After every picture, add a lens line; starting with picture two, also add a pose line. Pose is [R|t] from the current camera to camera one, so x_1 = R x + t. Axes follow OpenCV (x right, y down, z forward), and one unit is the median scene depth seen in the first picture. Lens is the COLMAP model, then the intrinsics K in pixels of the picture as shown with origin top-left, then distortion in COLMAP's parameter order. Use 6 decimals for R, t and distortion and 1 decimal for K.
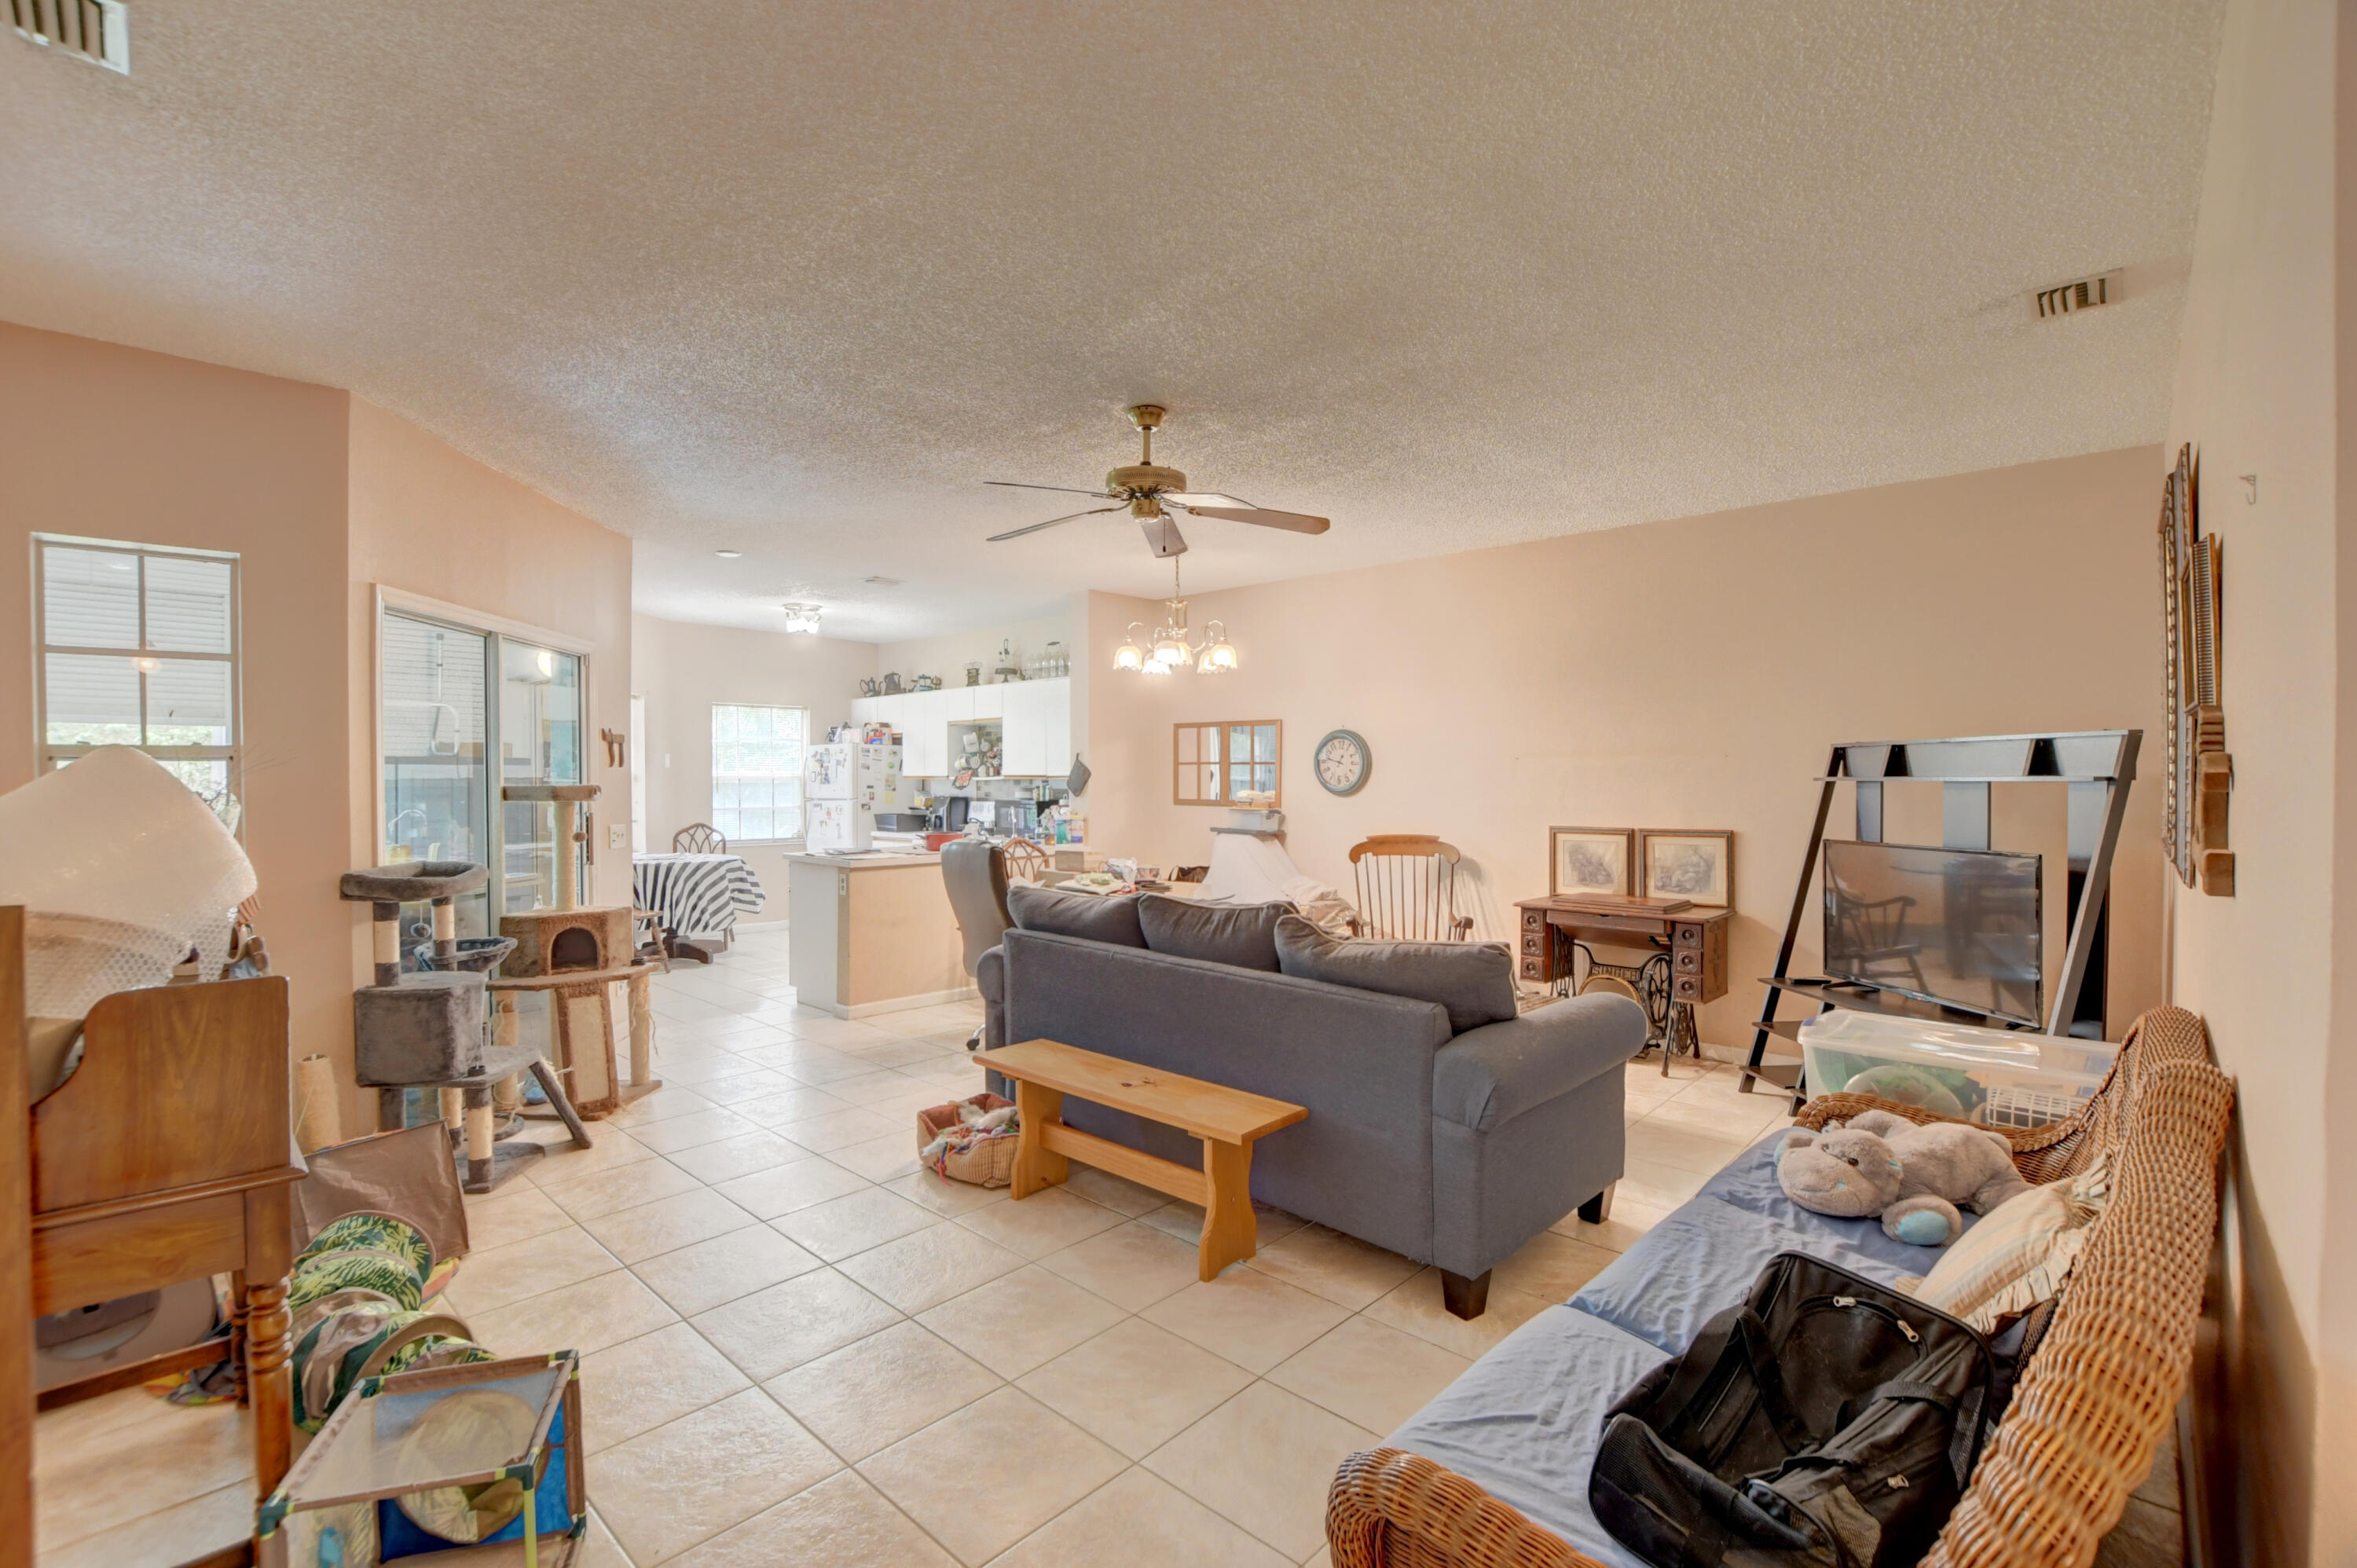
lens RADIAL K [[1062.1, 0, 1167.5], [0, 1062.1, 777.7], [0, 0, 1]] dist [-0.021773, -0.000087]
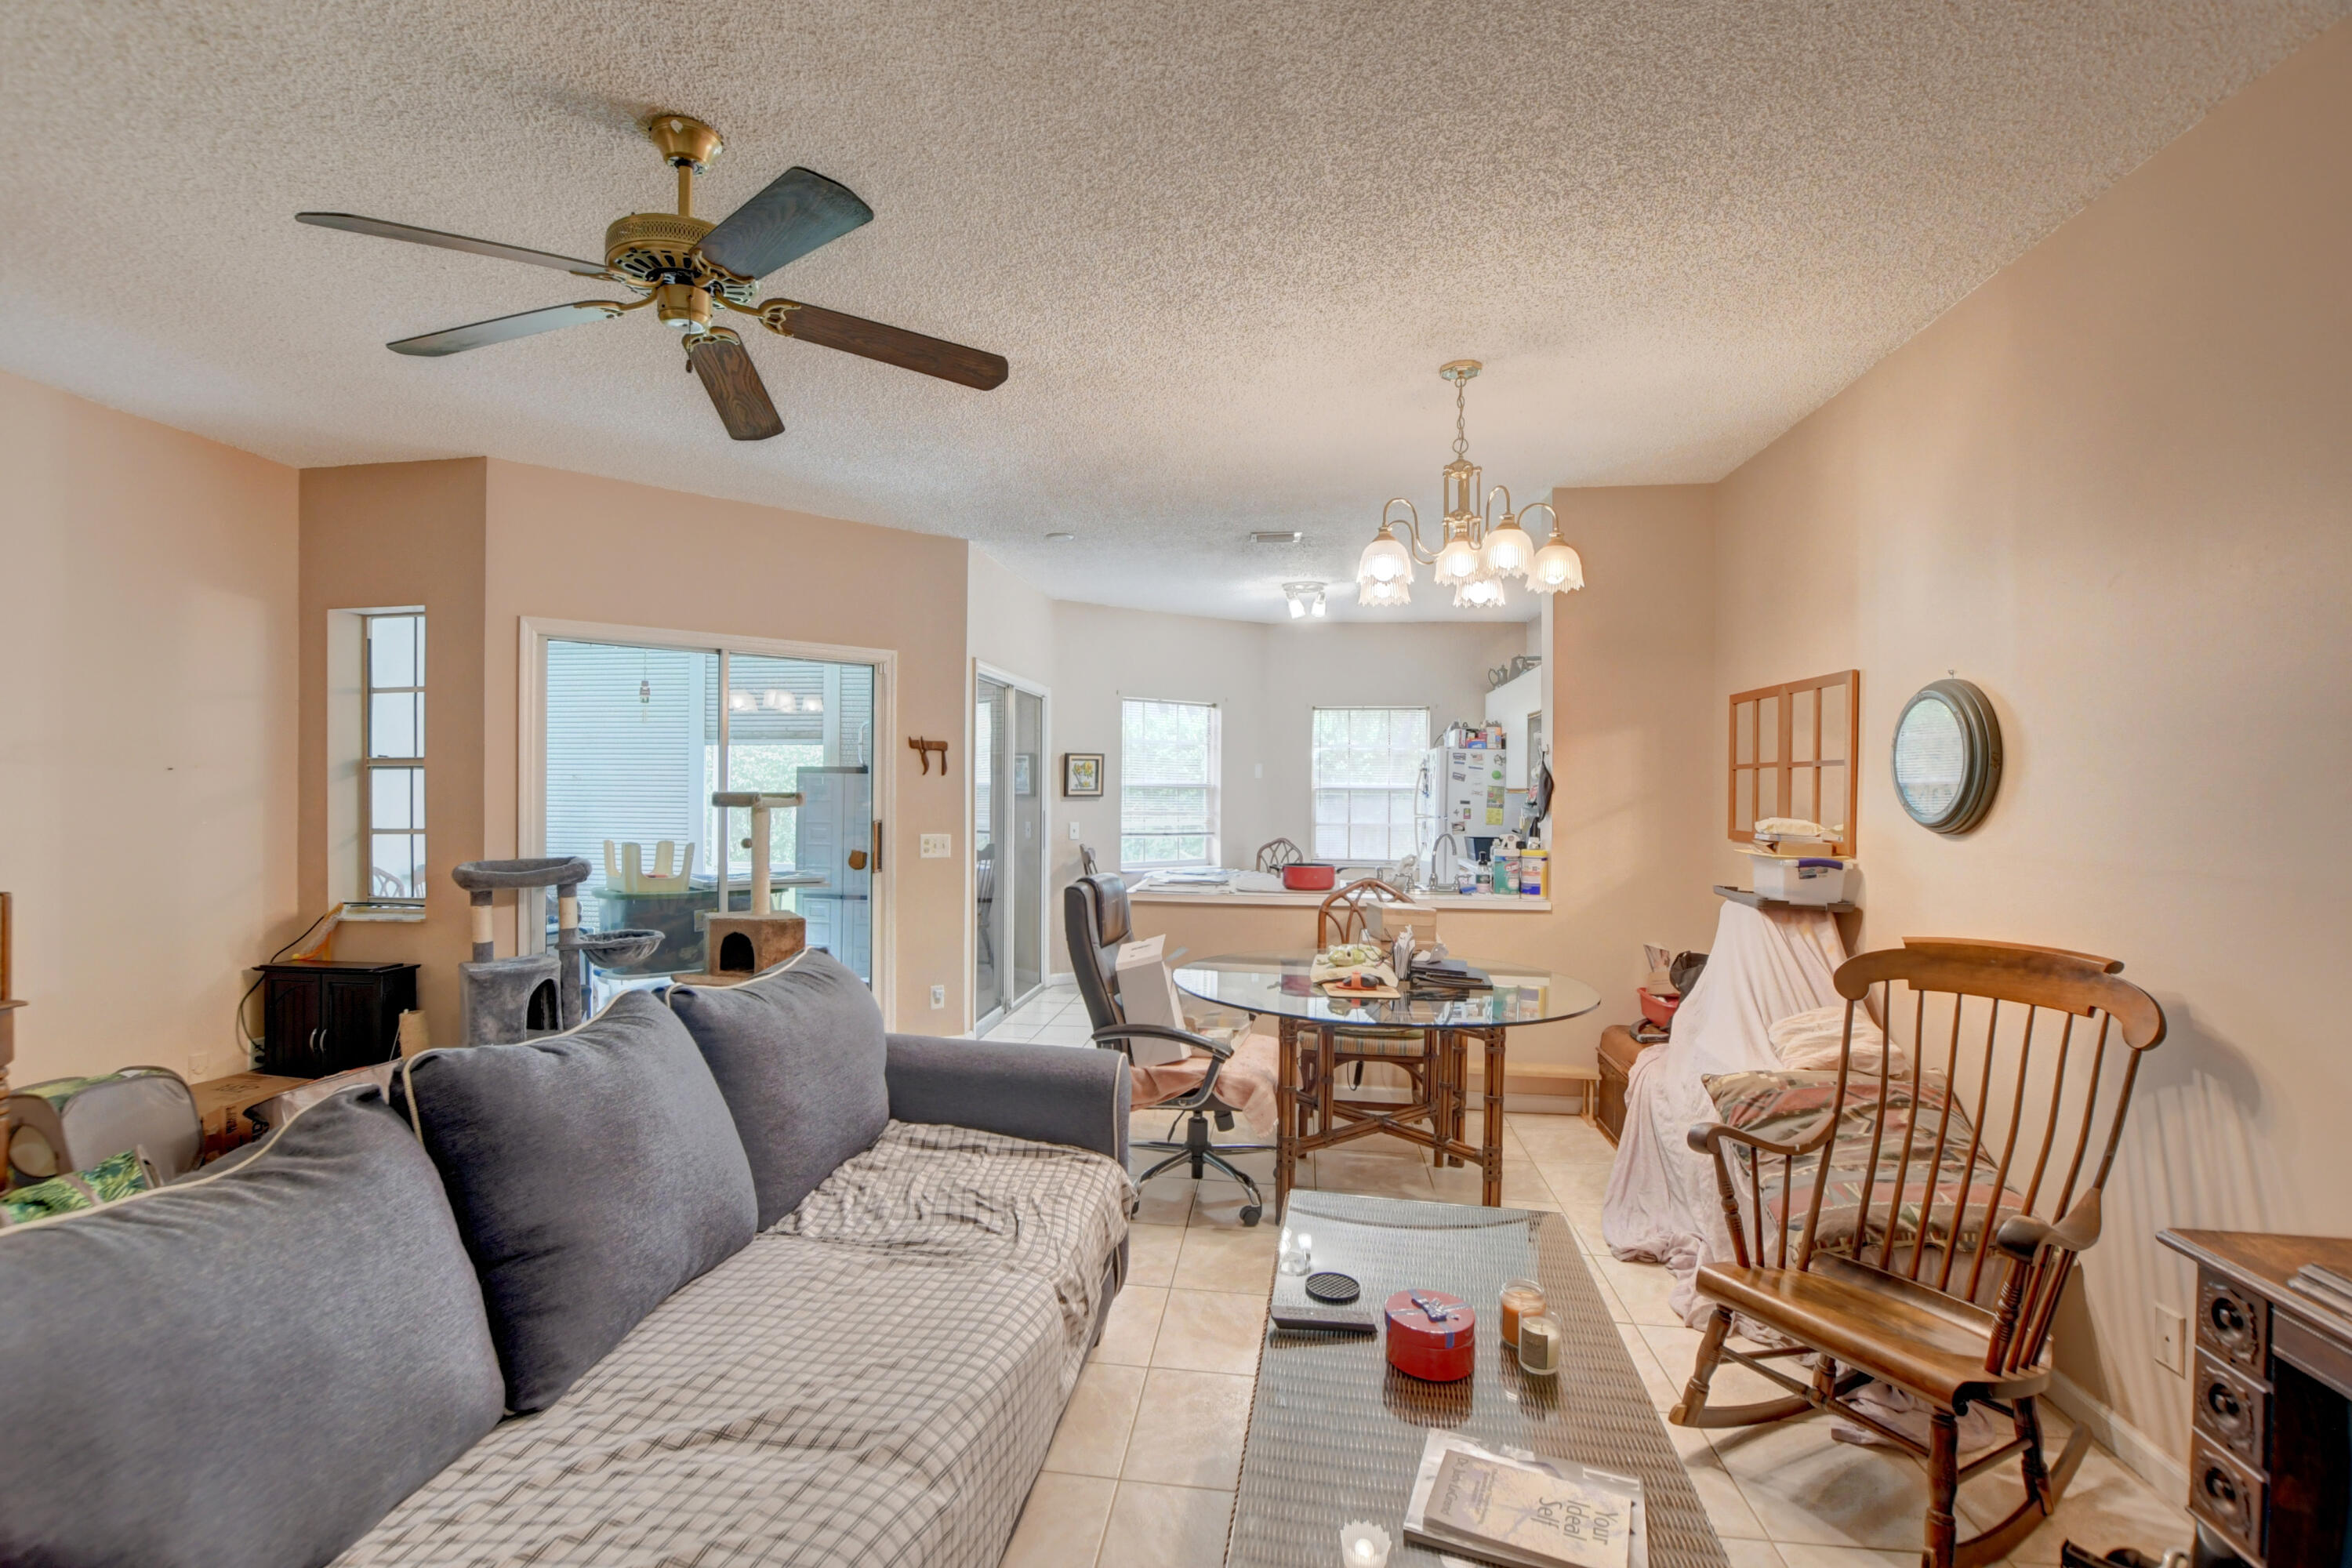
lens RADIAL K [[1059.9, 0, 1156.2], [0, 1059.9, 785.2], [0, 0, 1]] dist [-0.021773, -0.000087]
pose [[0.568031, 0.001512, -0.823006, 0.296645], [-0.007700, 0.999964, -0.003477, 0.000651], [0.822971, 0.008312, 0.568023, 0.448899]]
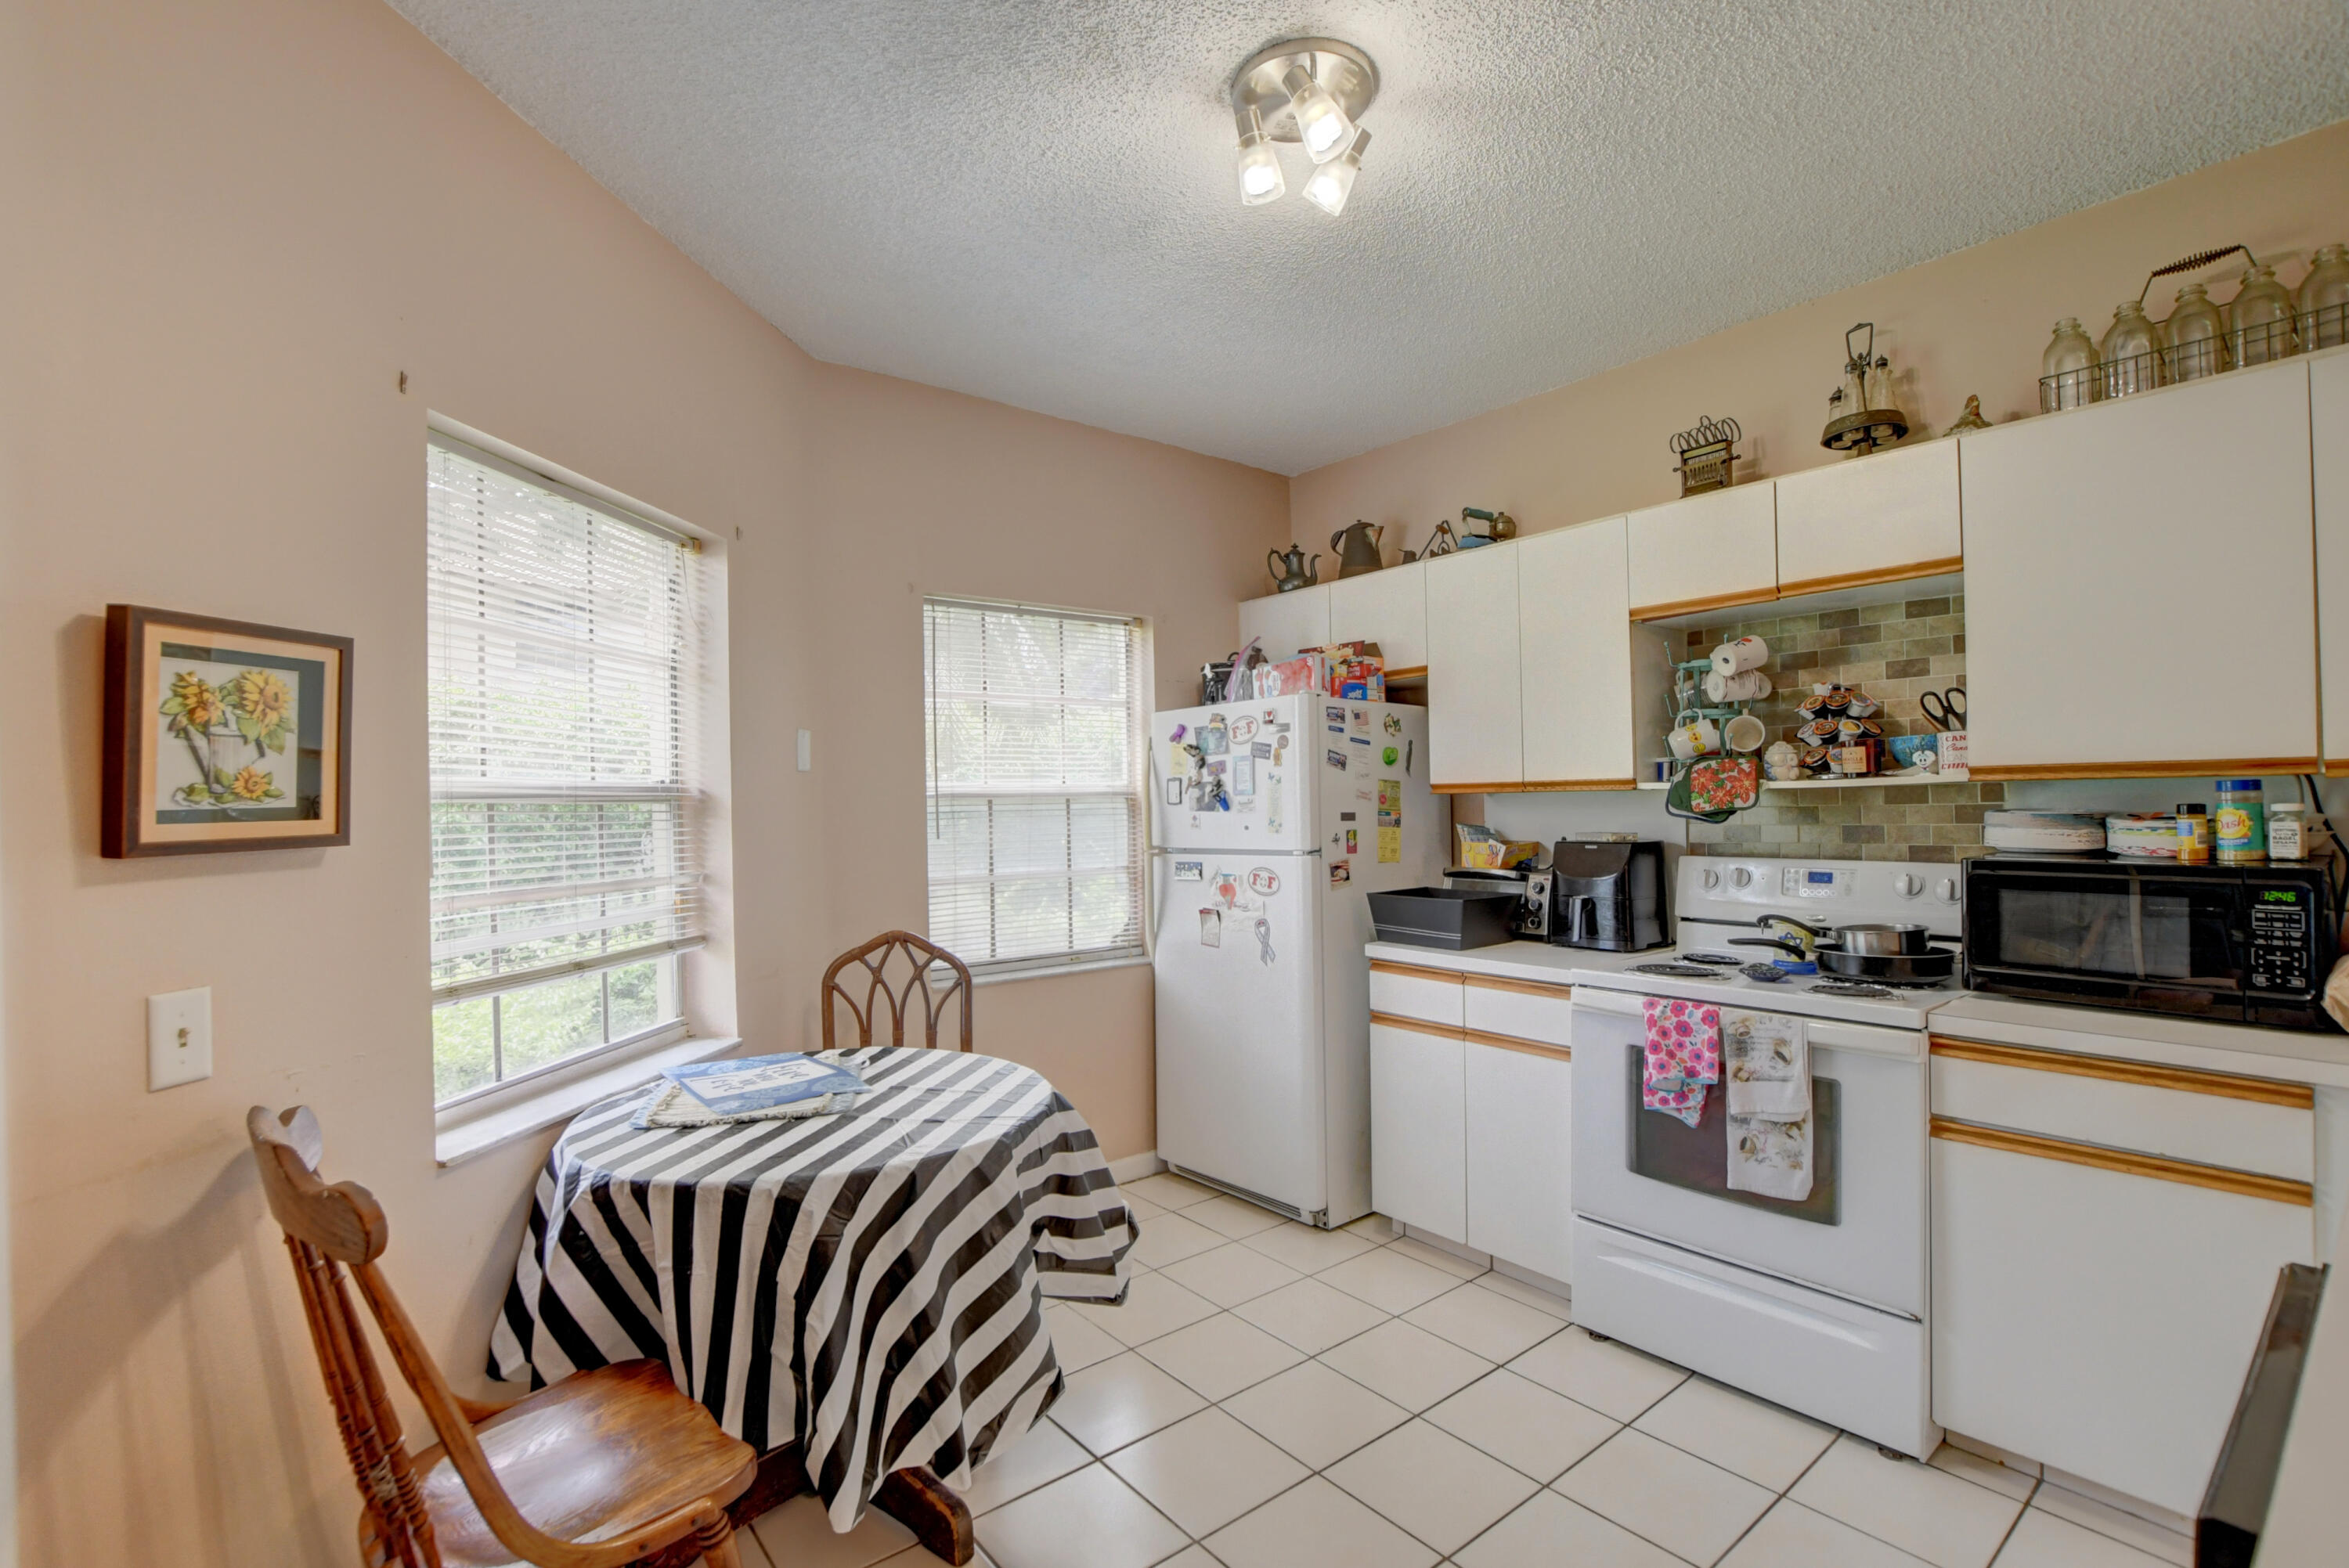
lens RADIAL K [[1058.5, 0, 1163.1], [0, 1058.5, 792.2], [0, 0, 1]] dist [-0.021773, -0.000087]
pose [[0.988964, -0.017397, -0.147130, -0.359181], [0.016517, 0.999838, -0.007200, 0.002481], [0.147231, 0.004690, 0.989091, 0.791843]]
